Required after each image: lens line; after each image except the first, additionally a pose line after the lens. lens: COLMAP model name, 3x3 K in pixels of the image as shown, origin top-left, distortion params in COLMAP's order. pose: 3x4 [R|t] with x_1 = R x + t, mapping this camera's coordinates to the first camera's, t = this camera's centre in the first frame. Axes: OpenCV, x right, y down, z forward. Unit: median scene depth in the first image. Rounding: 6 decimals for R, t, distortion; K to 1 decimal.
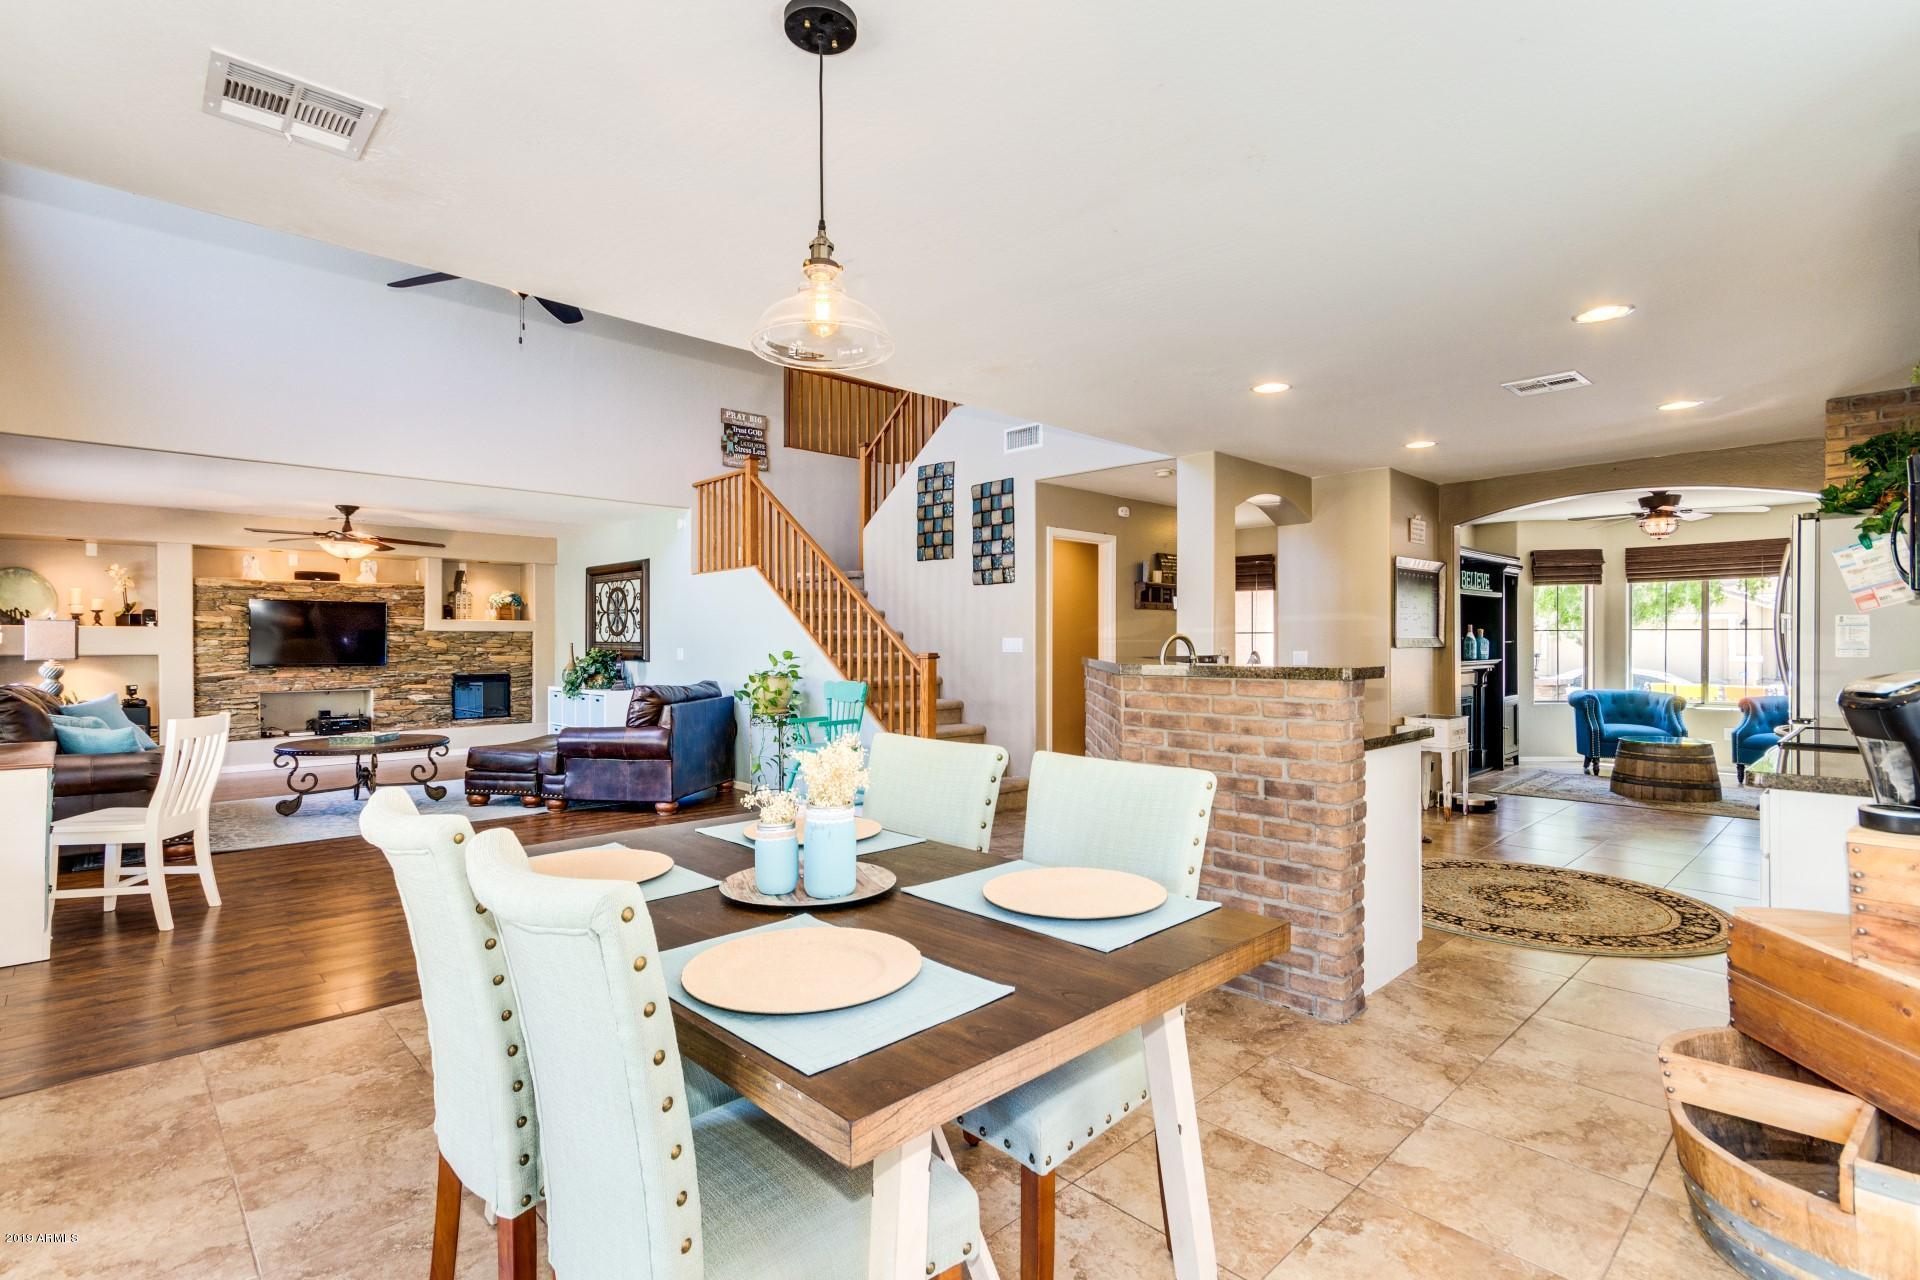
lens RADIAL K [[909.6, 0, 960.0], [0, 909.6, 640.0], [0, 0, 1]] dist [-0.000373, 0.008388]
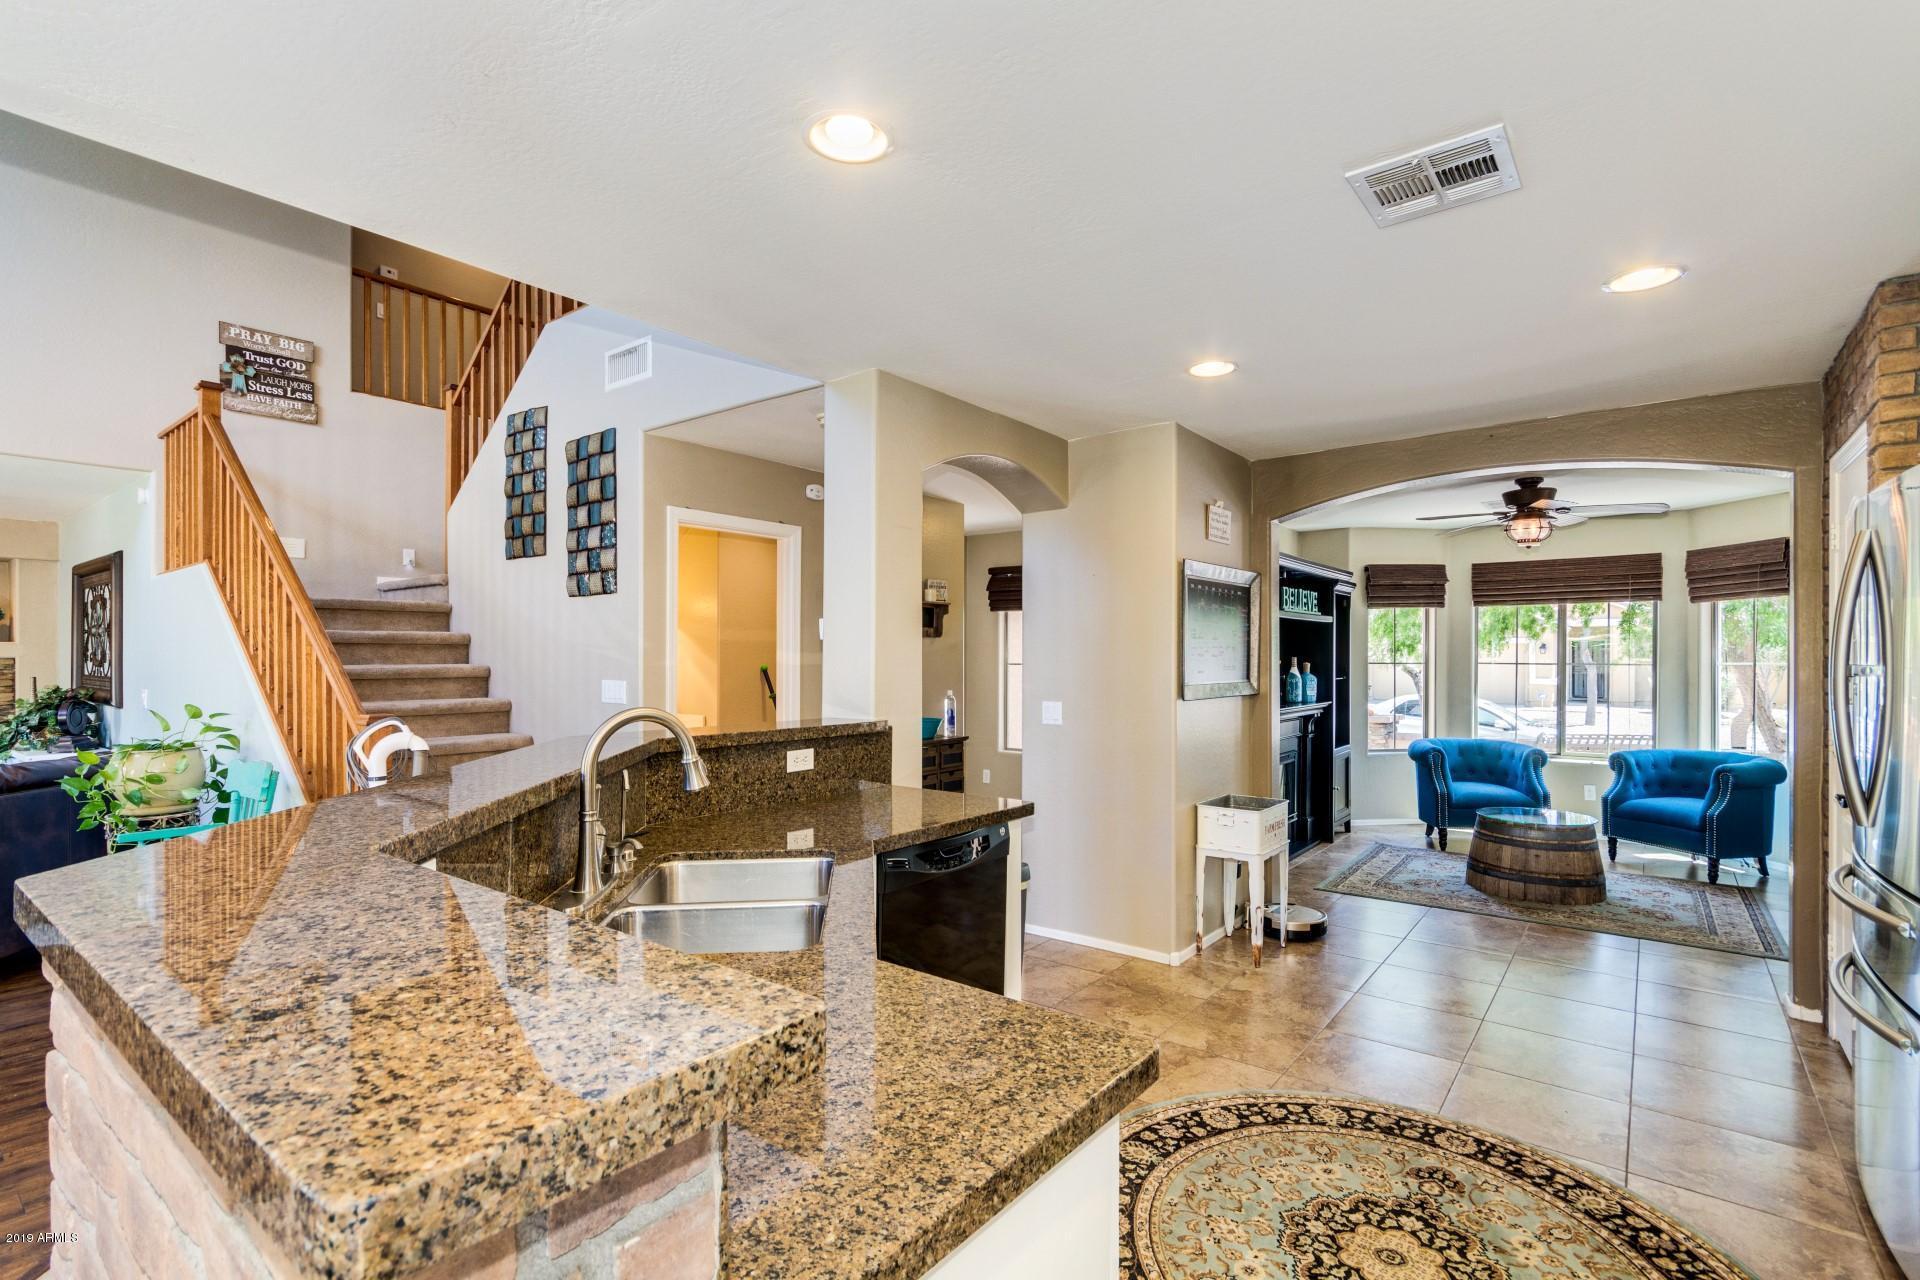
lens RADIAL K [[893.7, 0, 949.3], [0, 893.7, 661.1], [0, 0, 1]] dist [0.005834, 0.001315]
pose [[0.990422, 0.002941, 0.138044, 0.185818], [-0.003555, 0.999985, 0.004205, -0.017952], [-0.138030, -0.004655, 0.990417, 0.322865]]
